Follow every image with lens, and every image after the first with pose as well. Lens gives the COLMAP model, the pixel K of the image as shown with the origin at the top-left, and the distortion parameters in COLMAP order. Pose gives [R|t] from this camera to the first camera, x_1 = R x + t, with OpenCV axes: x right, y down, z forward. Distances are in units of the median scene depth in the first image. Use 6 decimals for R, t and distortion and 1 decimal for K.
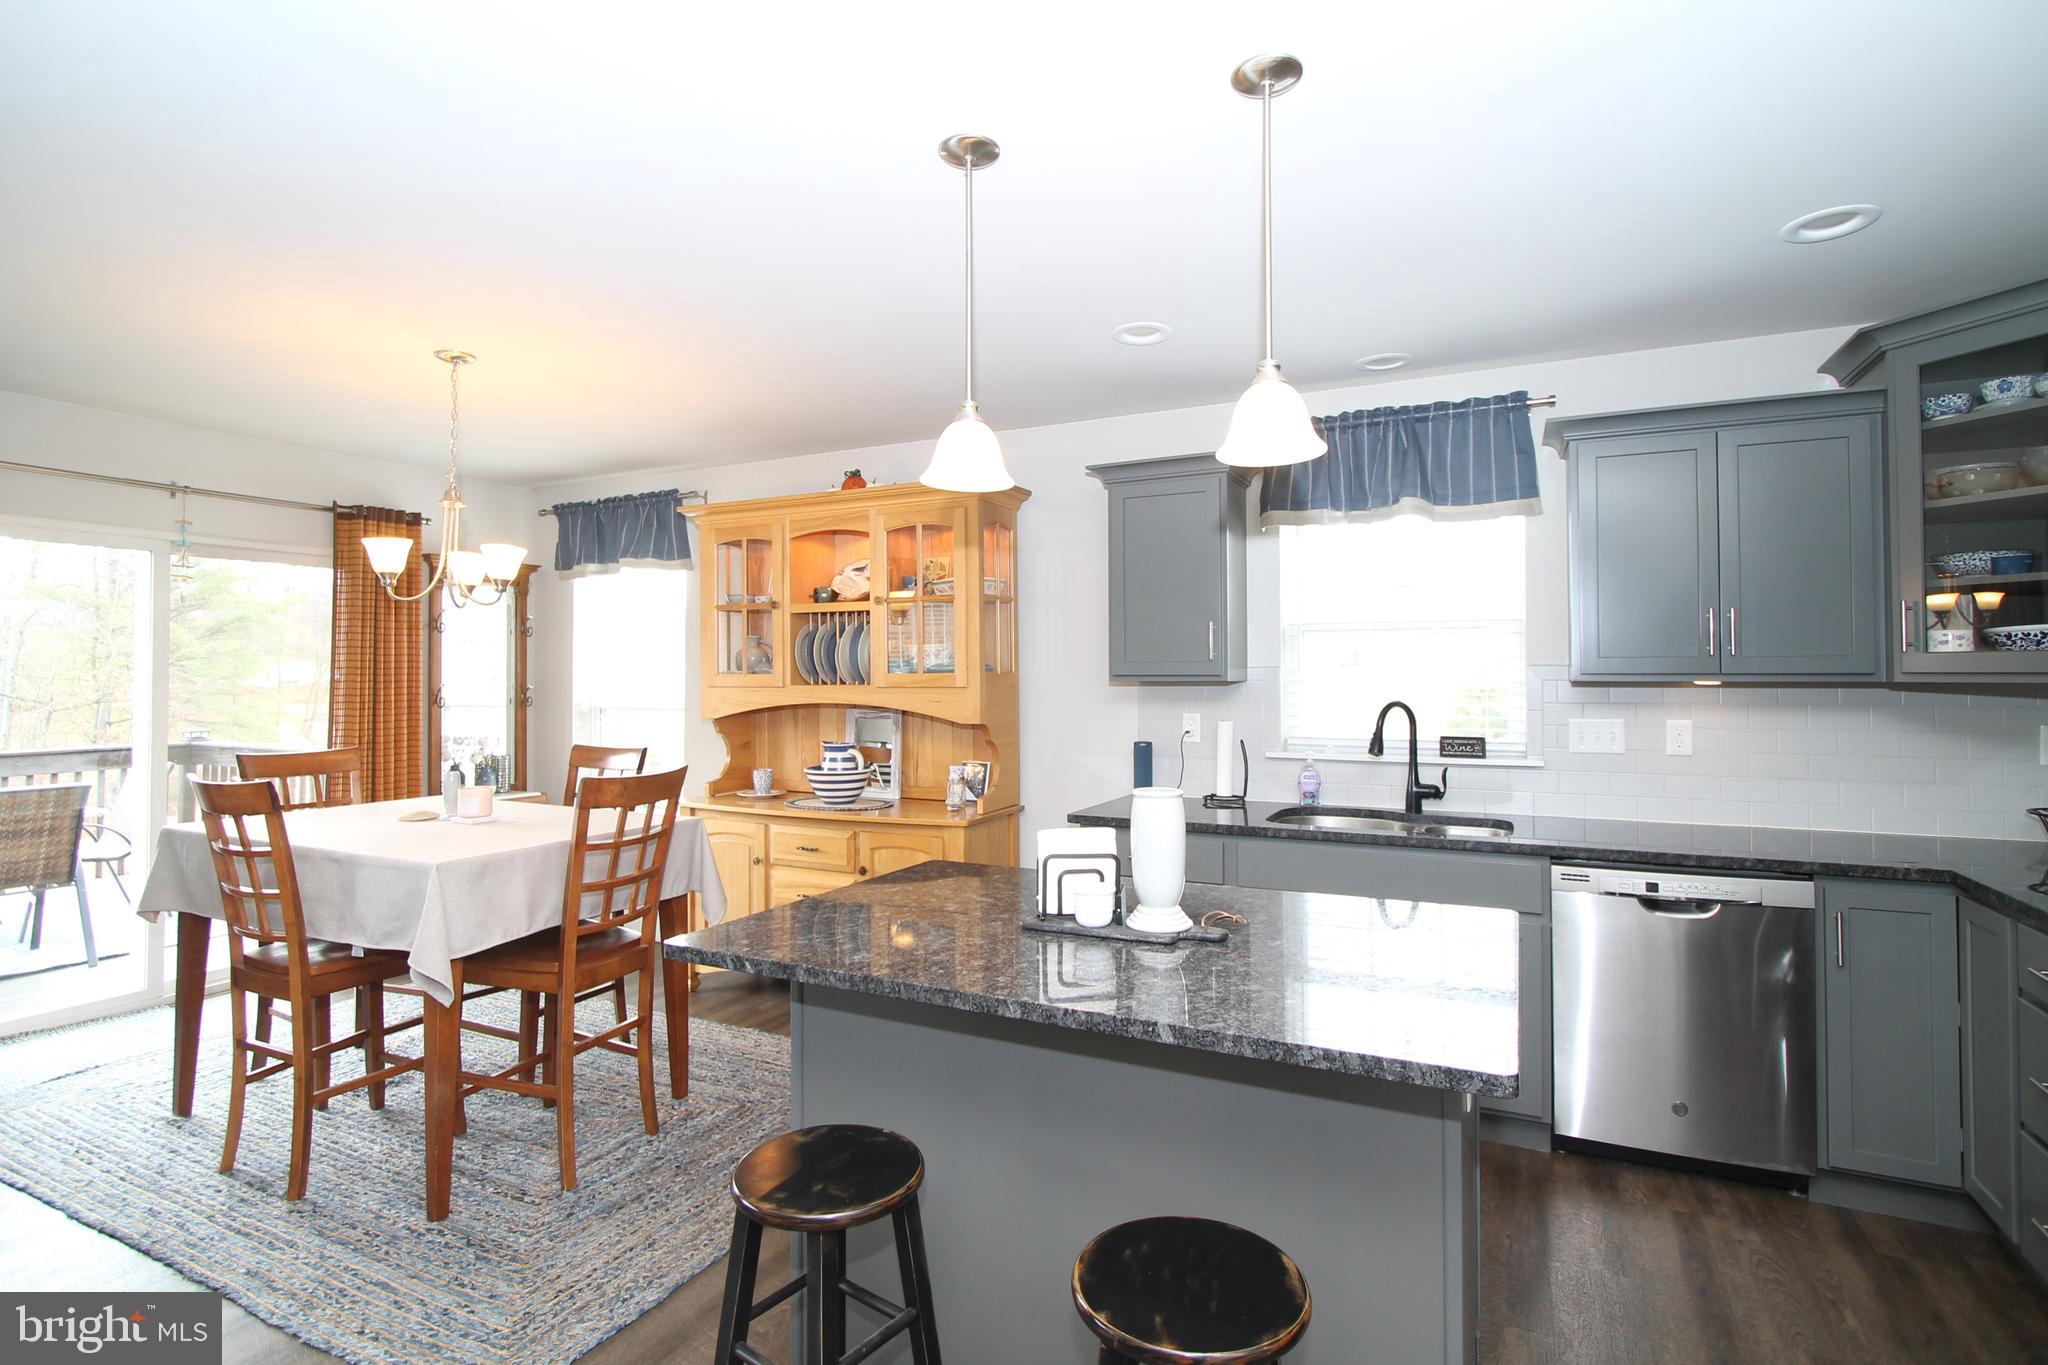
lens RADIAL K [[1006.7, 0, 1024.0], [0, 1006.7, 682.5], [0, 0, 1]] dist [-0.000669, -0.000053]
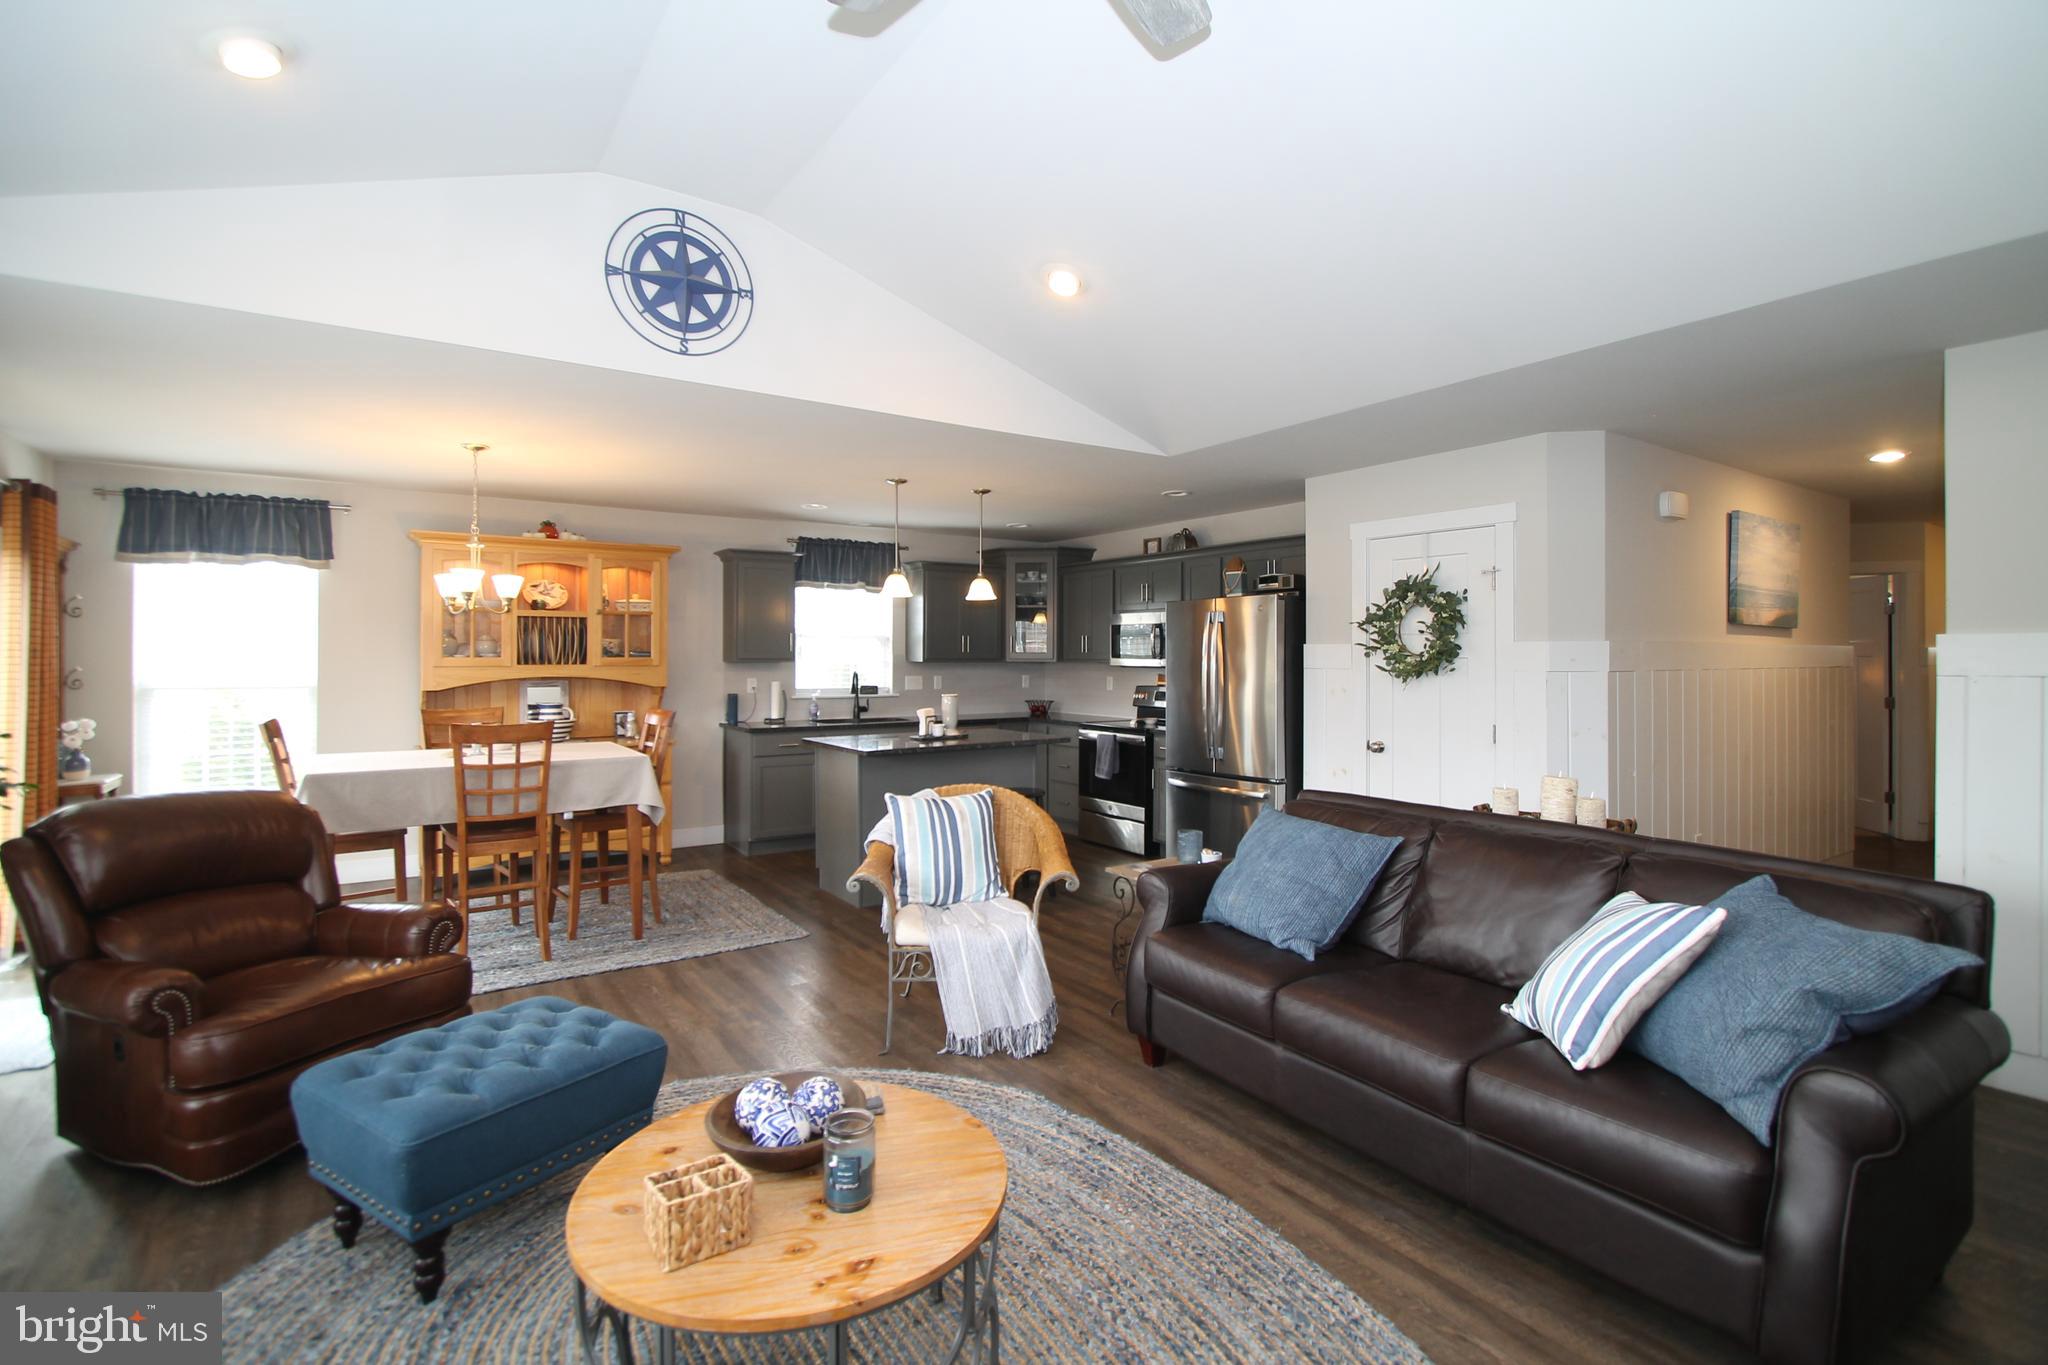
lens RADIAL K [[958.3, 0, 1021.8], [0, 958.3, 657.3], [0, 0, 1]] dist [-0.000170, 0.000052]
pose [[0.482294, 0.002539, 0.876006, -1.248461], [-0.000281, 0.999996, -0.002744, -0.004858], [-0.876010, 0.001078, 0.482292, -0.359265]]
